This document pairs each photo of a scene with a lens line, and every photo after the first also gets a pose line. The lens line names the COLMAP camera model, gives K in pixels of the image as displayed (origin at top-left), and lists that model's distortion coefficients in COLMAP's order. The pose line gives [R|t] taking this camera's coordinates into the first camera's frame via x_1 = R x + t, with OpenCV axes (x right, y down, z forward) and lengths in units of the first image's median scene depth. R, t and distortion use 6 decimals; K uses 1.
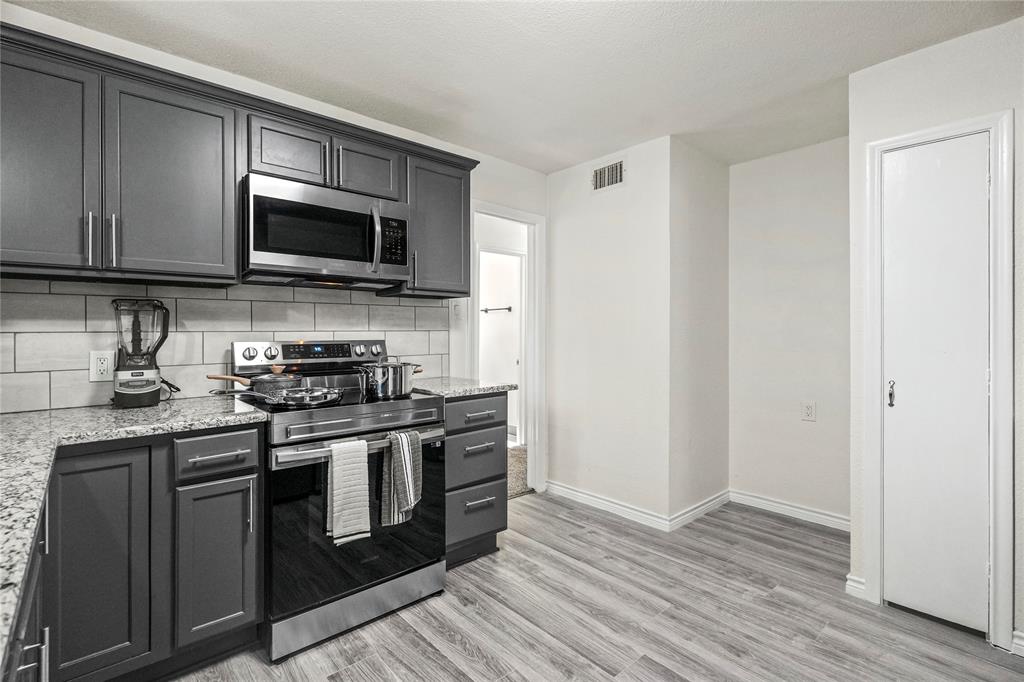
lens RADIAL K [[474.3, 0, 505.5], [0, 474.3, 338.1], [0, 0, 1]] dist [0.001053, 0.000841]
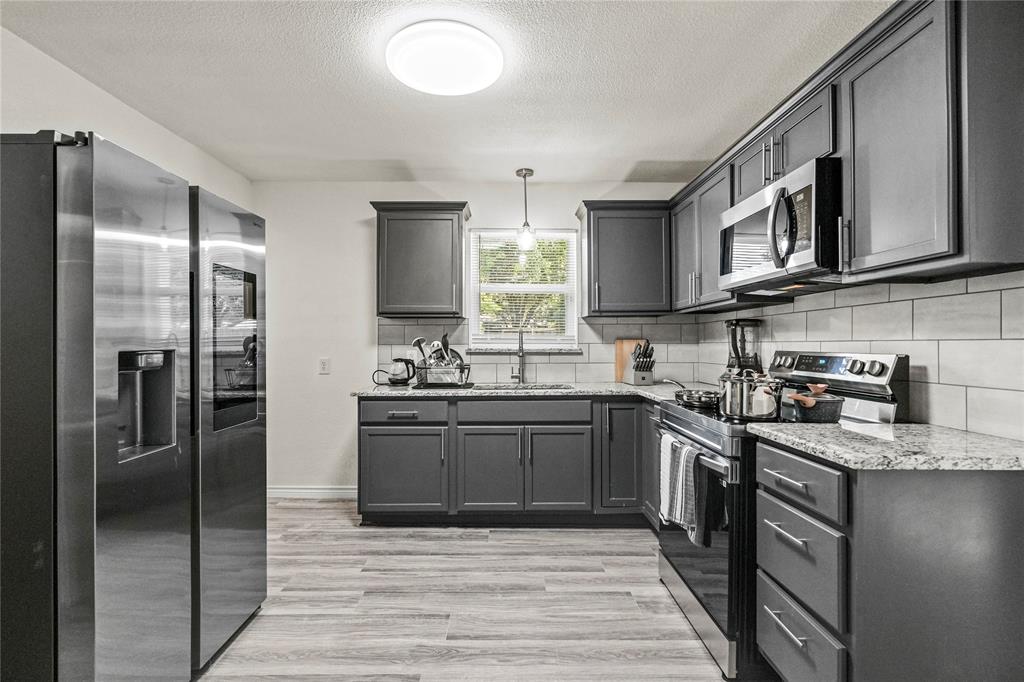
lens RADIAL K [[474.3, 0, 505.5], [0, 474.3, 338.1], [0, 0, 1]] dist [0.001053, 0.000841]
pose [[-0.656520, 0.000695, -0.754308, 0.627186], [-0.000099, 0.999999, 0.001008, -0.020566], [0.754308, 0.000737, -0.656520, 1.125995]]
